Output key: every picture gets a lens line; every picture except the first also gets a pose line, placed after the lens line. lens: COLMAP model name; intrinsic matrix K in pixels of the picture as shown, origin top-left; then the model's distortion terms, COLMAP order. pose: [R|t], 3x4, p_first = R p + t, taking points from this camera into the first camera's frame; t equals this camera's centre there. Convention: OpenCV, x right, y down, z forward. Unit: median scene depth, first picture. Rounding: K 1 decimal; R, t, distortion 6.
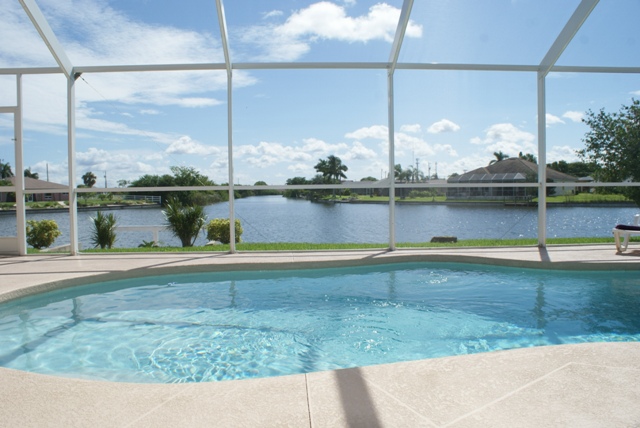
lens RADIAL K [[495.6, 0, 320.0], [0, 495.6, 214.0], [0, 0, 1]] dist [-0.114676, -0.000529]
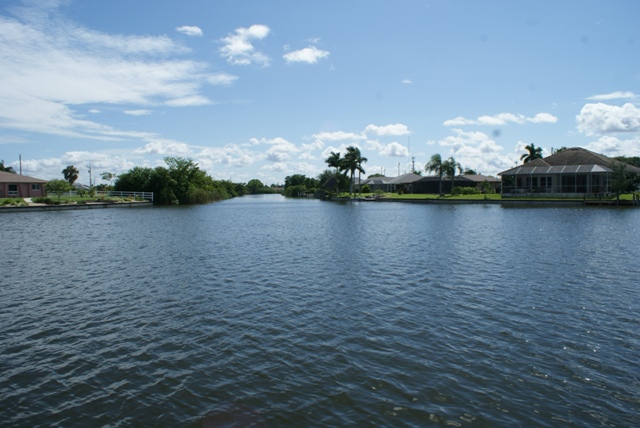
lens RADIAL K [[495.6, 0, 320.0], [0, 495.6, 214.0], [0, 0, 1]] dist [-0.114676, -0.000529]
pose [[0.999760, 0.001999, 0.021818, -0.051254], [-0.002031, 0.999997, 0.001458, -0.001335], [-0.021815, -0.001502, 0.999761, 0.139600]]
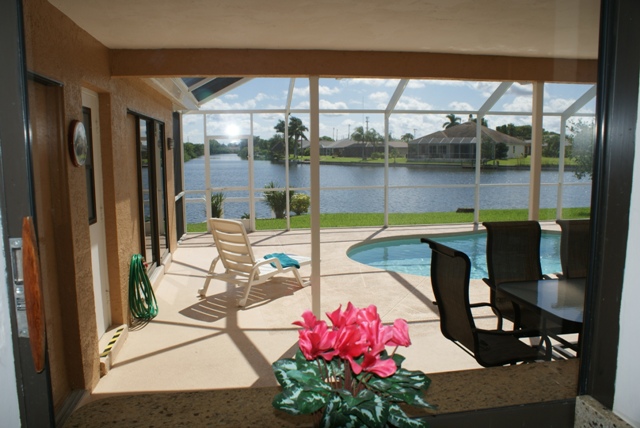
lens RADIAL K [[495.6, 0, 320.0], [0, 495.6, 214.0], [0, 0, 1]] dist [-0.114676, -0.000529]
pose [[0.994455, -0.009115, 0.104769, -0.032133], [0.000089, 0.996310, 0.085831, -0.006003], [-0.105164, -0.085346, 0.990786, -0.034306]]
